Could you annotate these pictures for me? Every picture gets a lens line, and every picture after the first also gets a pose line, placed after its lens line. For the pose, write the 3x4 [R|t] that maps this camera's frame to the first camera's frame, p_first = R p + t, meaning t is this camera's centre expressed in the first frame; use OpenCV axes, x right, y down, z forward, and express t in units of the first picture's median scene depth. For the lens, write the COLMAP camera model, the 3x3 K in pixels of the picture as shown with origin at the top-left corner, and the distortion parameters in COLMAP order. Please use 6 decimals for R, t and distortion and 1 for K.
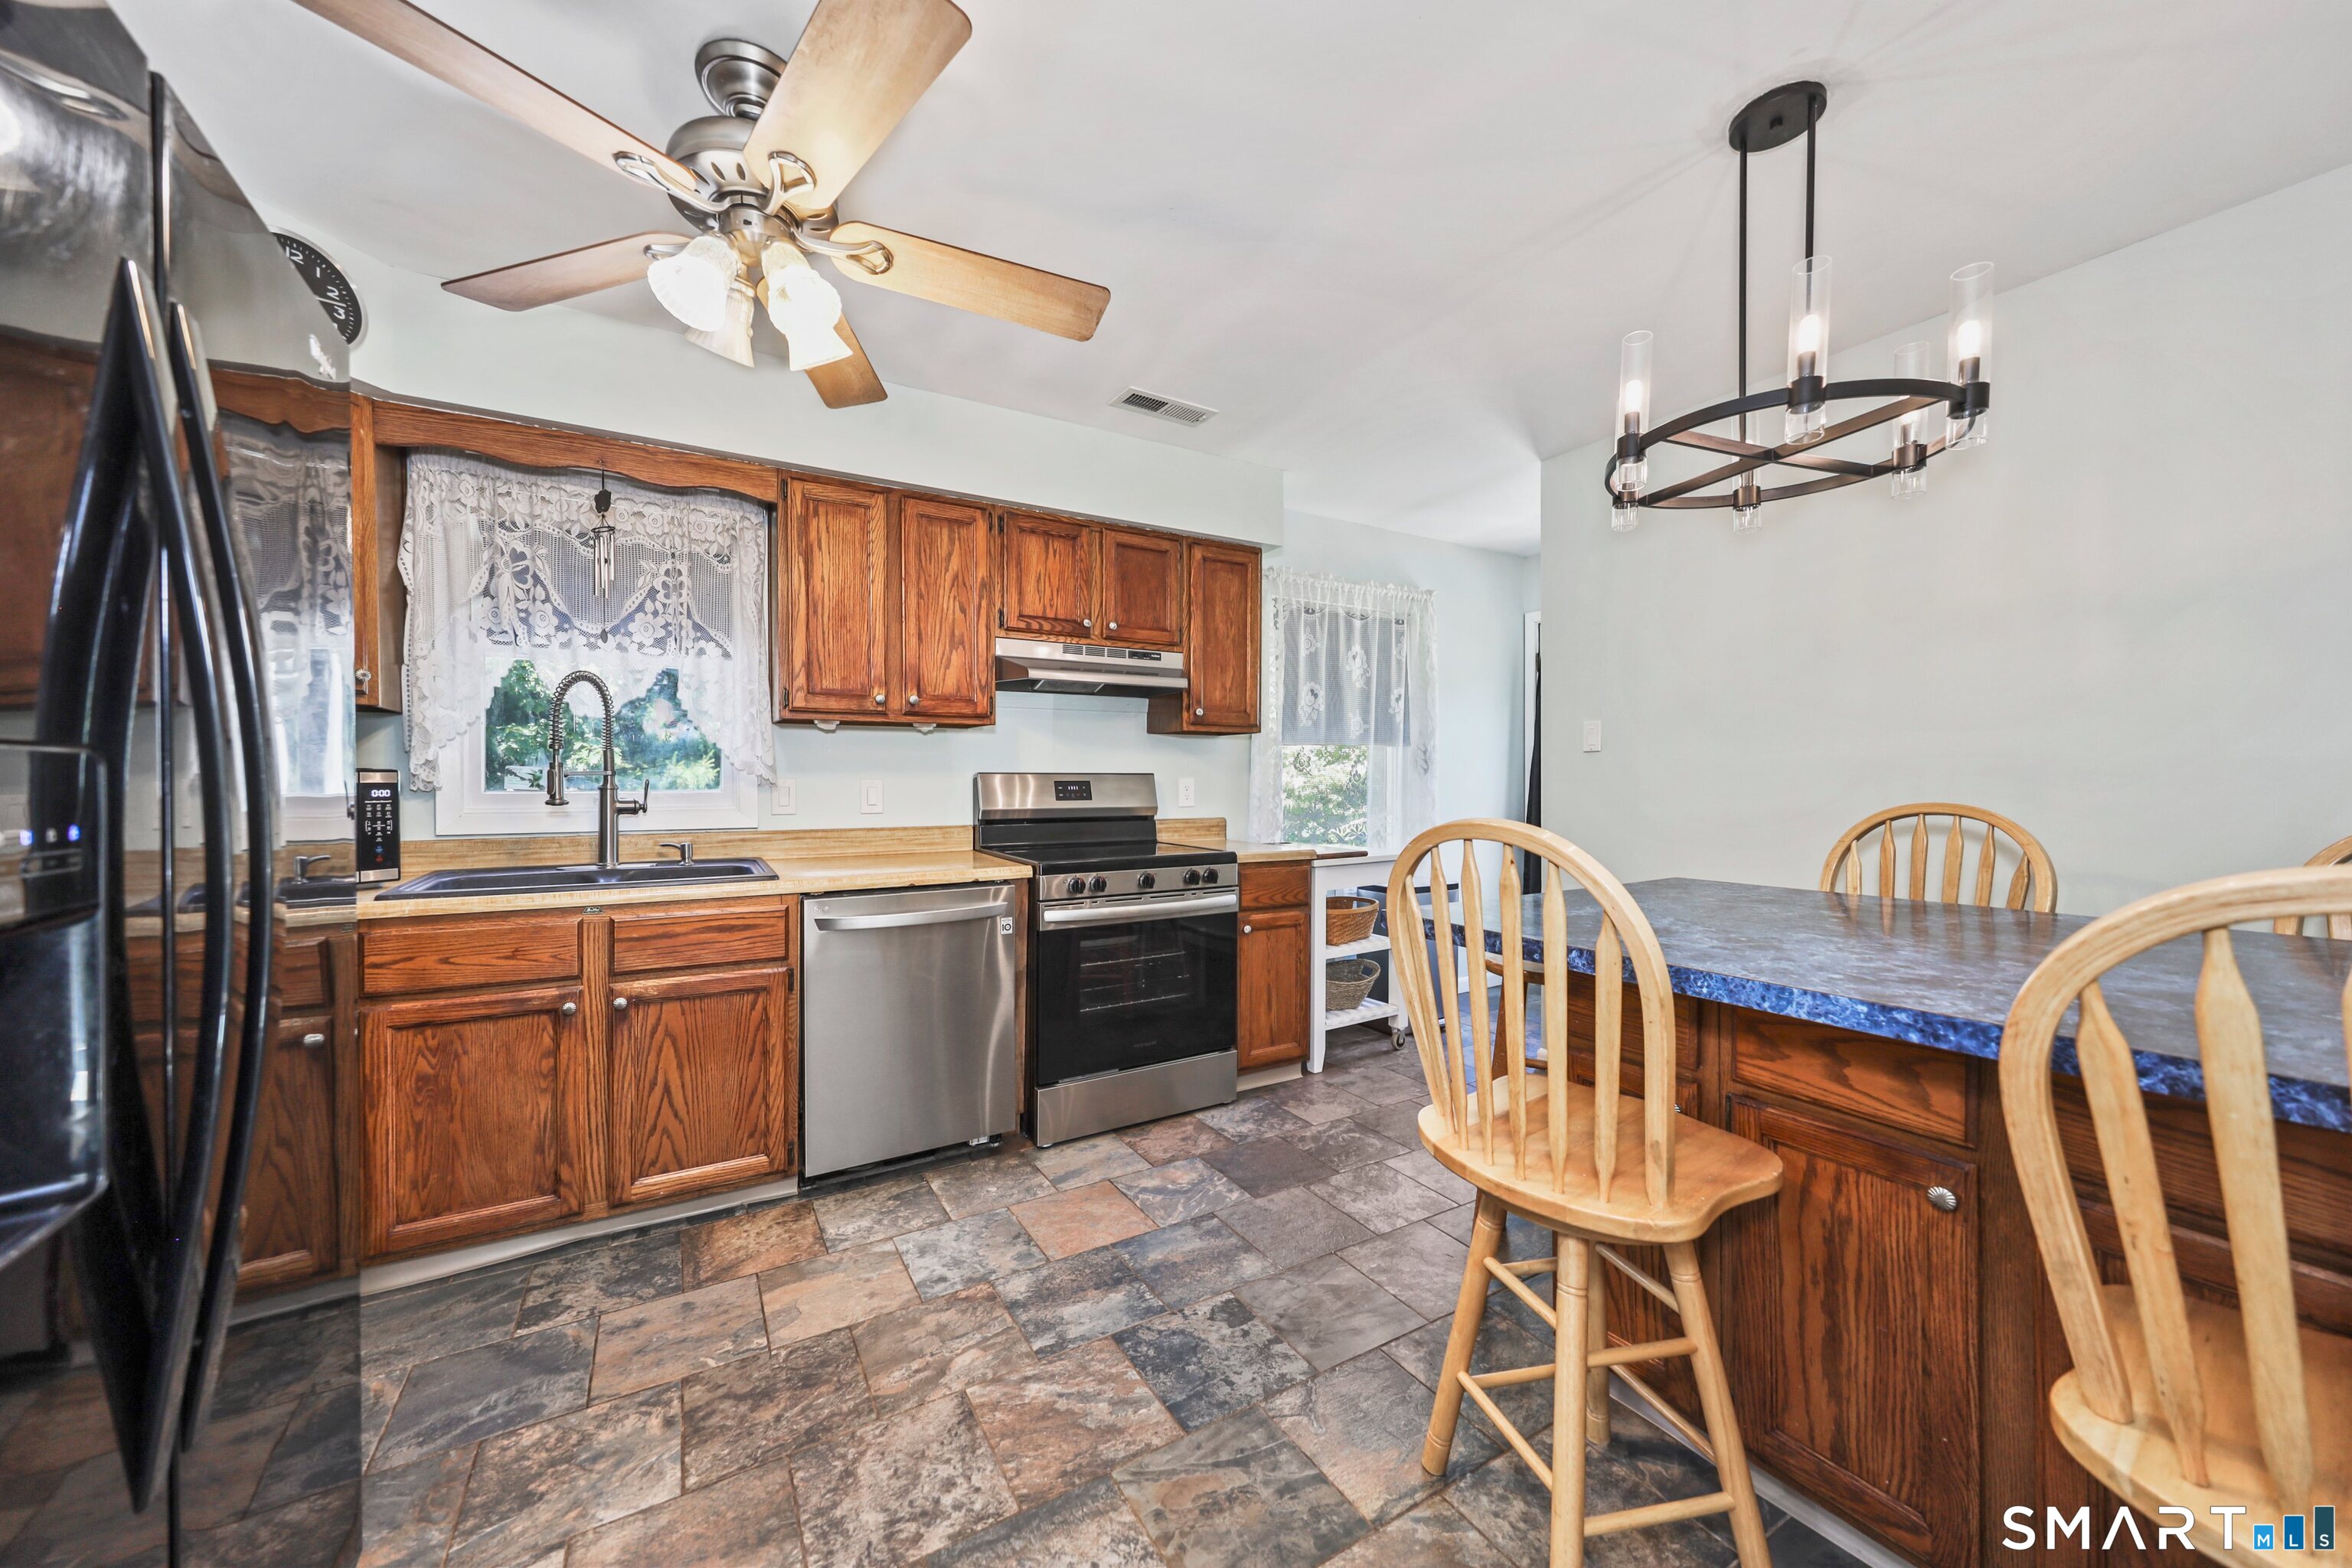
lens RADIAL K [[846.7, 0, 1173.8], [0, 846.7, 781.7], [0, 0, 1]] dist [0.000365, 0.000125]
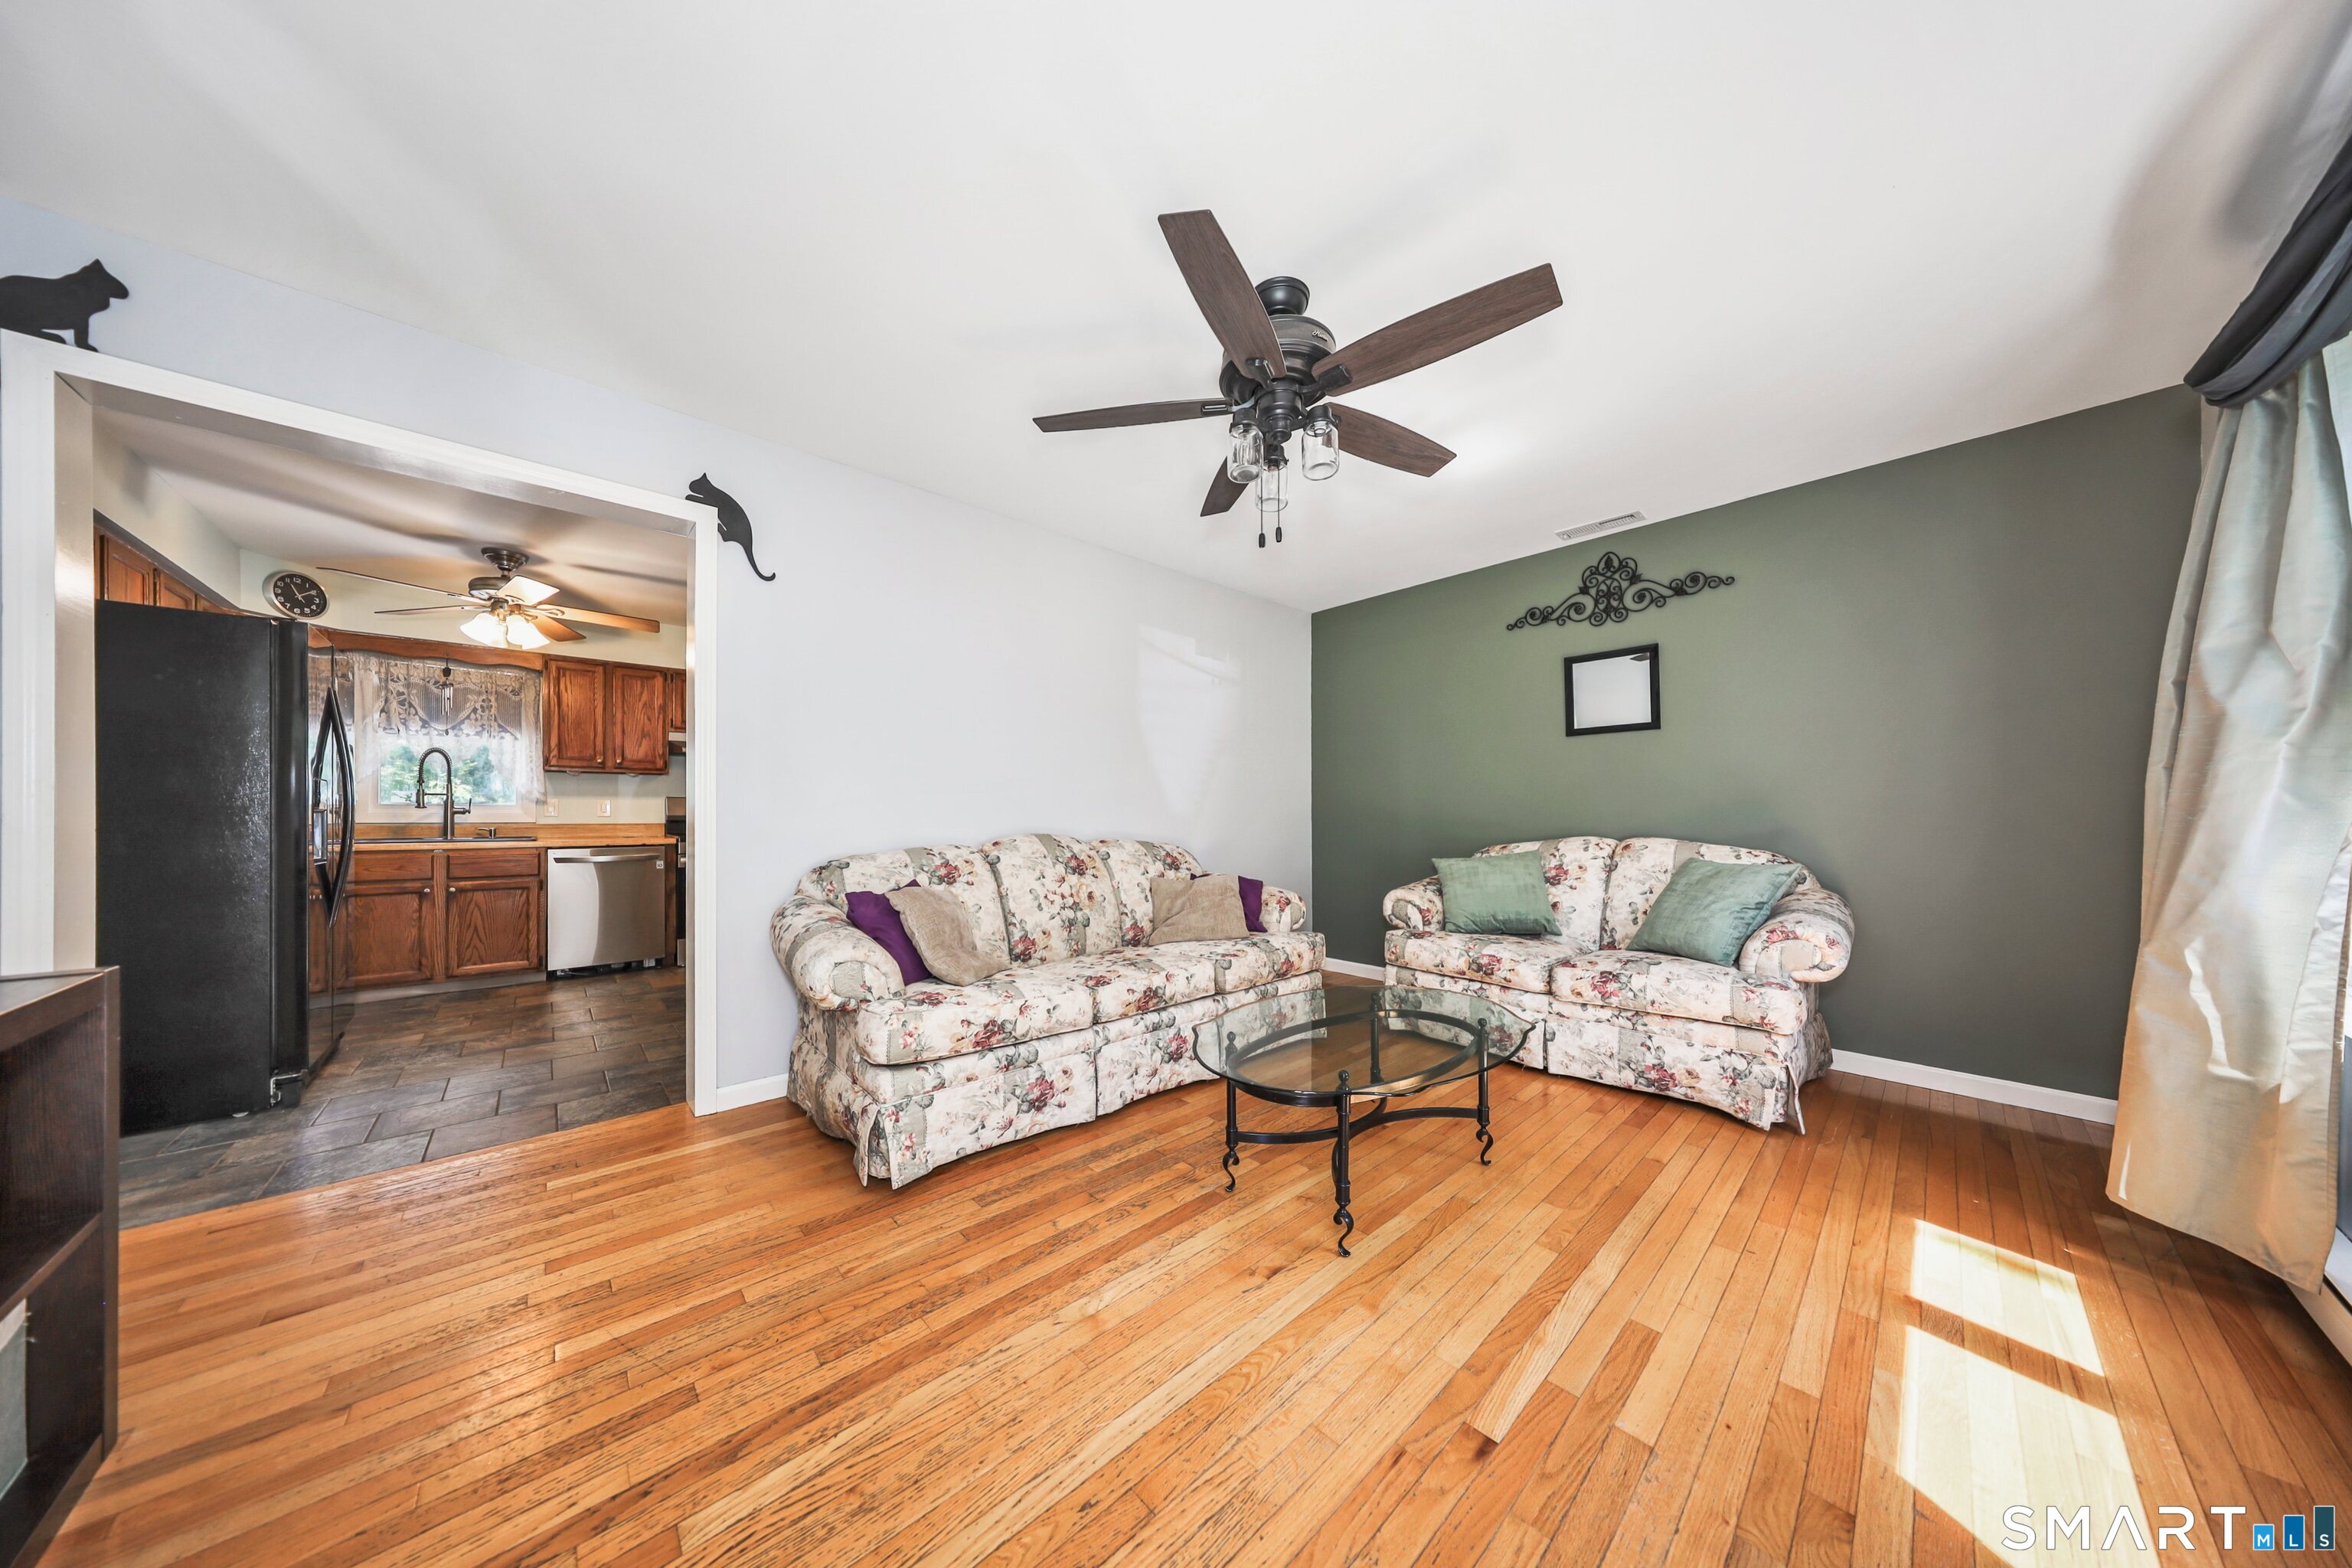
lens RADIAL K [[691.7, 0, 1148.5], [0, 691.7, 811.2], [0, 0, 1]] dist [0.004130, -0.000222]
pose [[0.983212, 0.001732, 0.182461, 0.726221], [-0.000457, 0.999975, -0.007029, 0.041909], [-0.182468, 0.006828, 0.983188, -1.015326]]
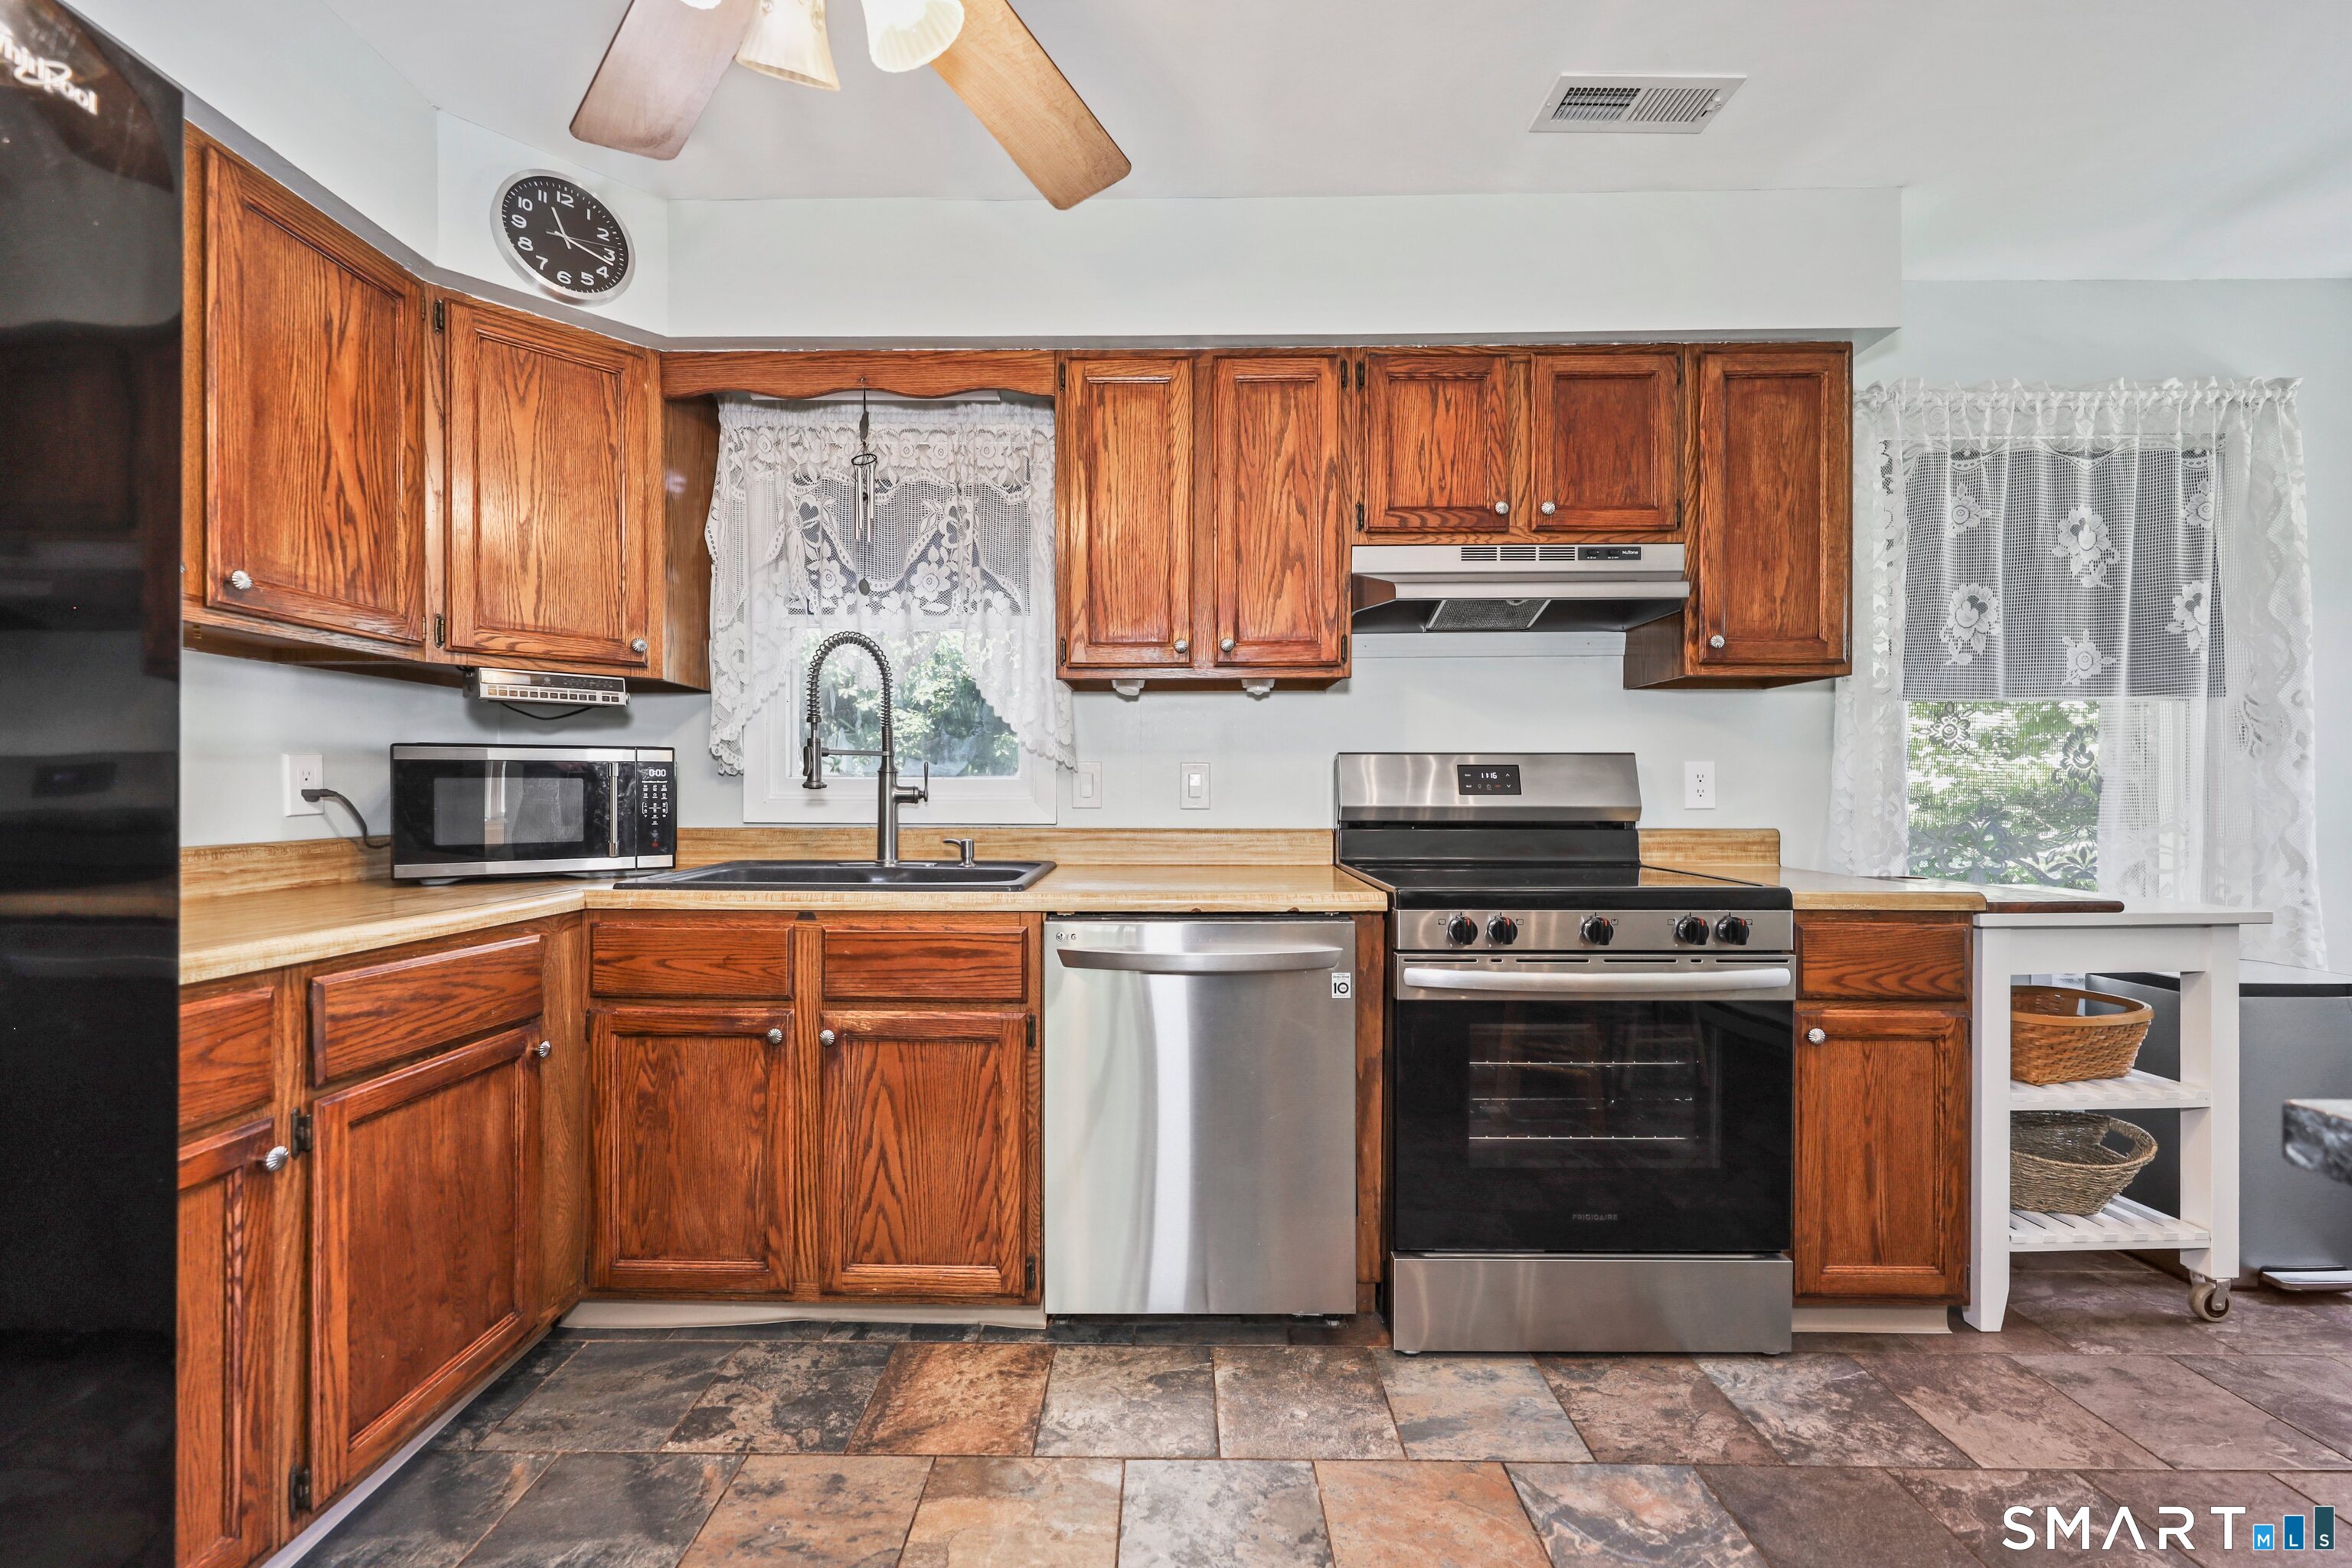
lens RADIAL K [[928.7, 0, 1164.1], [0, 928.7, 787.4], [0, 0, 1]] dist [0.000909, -0.000946]
pose [[0.852037, -0.001738, -0.523479, 0.051540], [-0.002174, 0.999974, -0.006859, 0.028009], [0.523477, 0.006982, 0.852011, 0.341293]]
